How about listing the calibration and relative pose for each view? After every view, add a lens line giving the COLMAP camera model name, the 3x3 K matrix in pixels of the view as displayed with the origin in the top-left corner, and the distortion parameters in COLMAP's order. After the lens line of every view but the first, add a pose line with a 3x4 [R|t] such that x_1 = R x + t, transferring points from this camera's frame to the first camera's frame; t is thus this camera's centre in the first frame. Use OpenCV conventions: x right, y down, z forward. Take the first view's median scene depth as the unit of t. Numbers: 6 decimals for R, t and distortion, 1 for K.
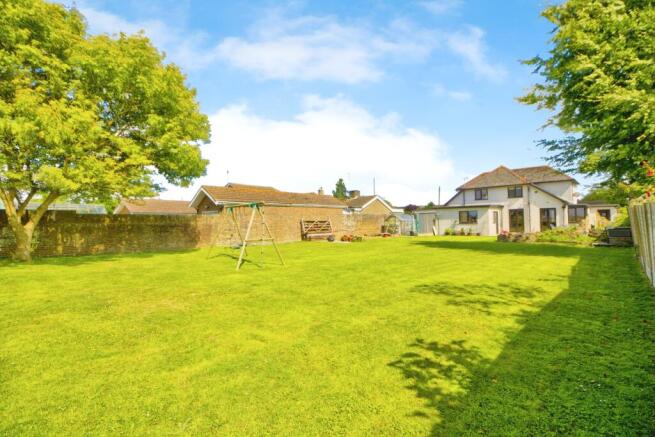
lens RADIAL K [[303.4, 0, 330.1], [0, 303.4, 211.0], [0, 0, 1]] dist [0.000558, -0.012684]
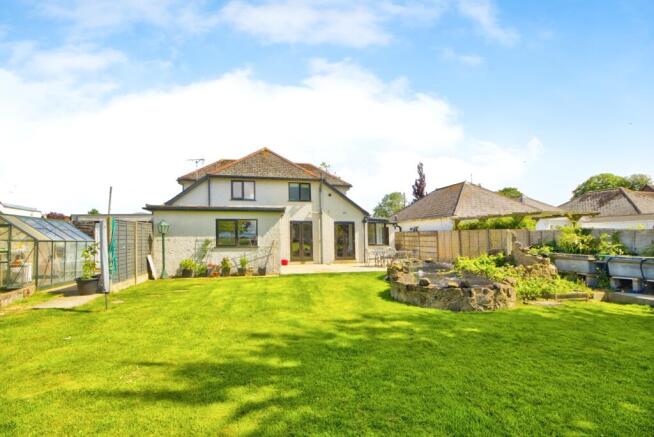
lens RADIAL K [[302.9, 0, 329.6], [0, 302.9, 211.0], [0, 0, 1]] dist [0.000558, -0.012684]
pose [[0.518353, 0.082627, 0.851165, 0.143533], [-0.041451, 0.996579, -0.071499, 0.014644], [-0.854161, 0.001780, 0.520005, 0.650811]]
